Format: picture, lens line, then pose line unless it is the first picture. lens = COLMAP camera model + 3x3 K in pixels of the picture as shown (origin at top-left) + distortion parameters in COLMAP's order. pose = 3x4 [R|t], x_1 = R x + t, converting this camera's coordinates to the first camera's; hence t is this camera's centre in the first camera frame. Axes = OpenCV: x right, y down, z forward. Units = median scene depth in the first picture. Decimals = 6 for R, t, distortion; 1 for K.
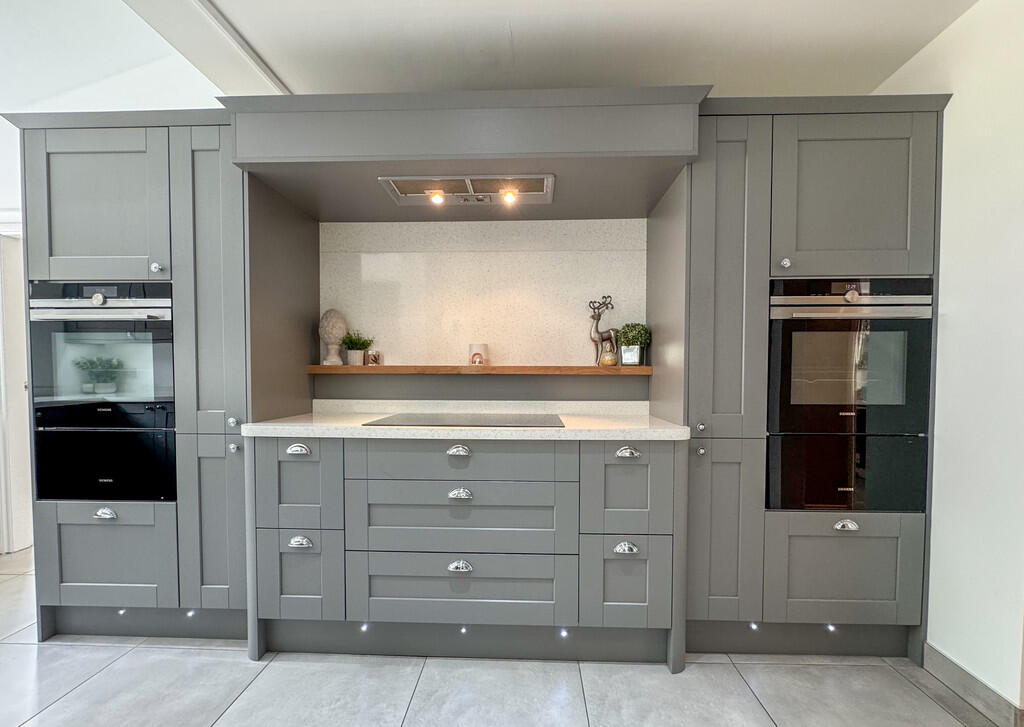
lens RADIAL K [[450.5, 0, 519.1], [0, 450.5, 388.8], [0, 0, 1]] dist [-0.003704, 0.000251]
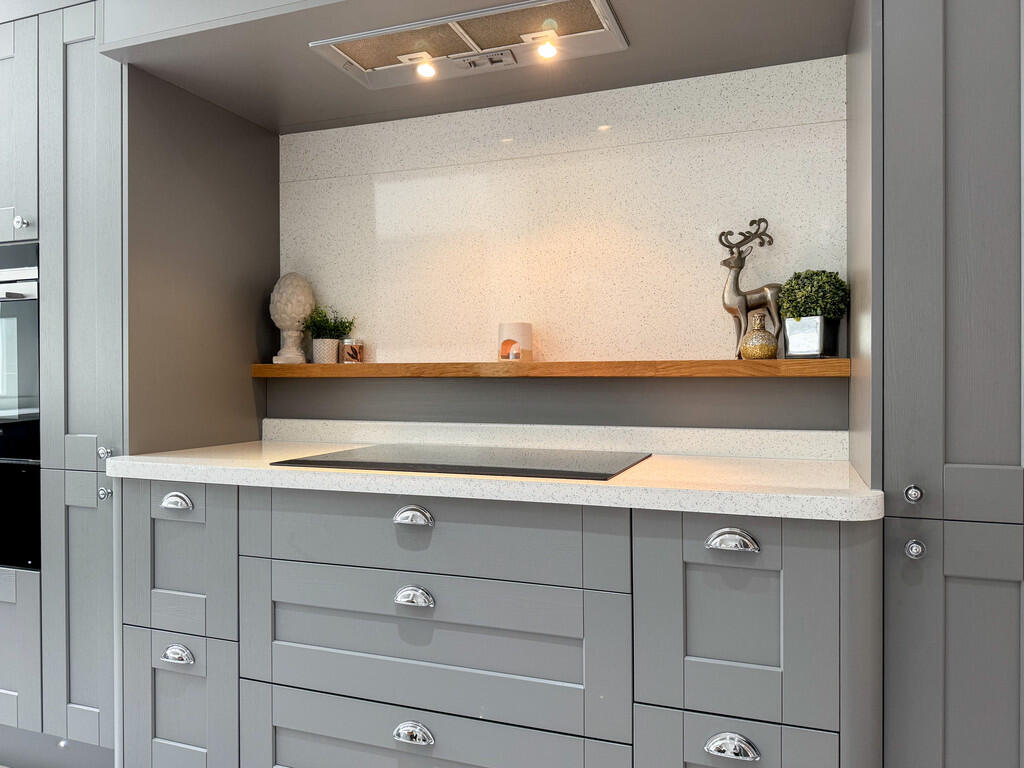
lens RADIAL K [[733.7, 0, 514.9], [0, 733.7, 385.2], [0, 0, 1]] dist [0.056458, -0.080952]
pose [[0.949987, -0.001632, -0.312286, 0.243711], [-0.005969, 0.999709, -0.023382, -0.001615], [0.312233, 0.024077, 0.949700, 0.176350]]
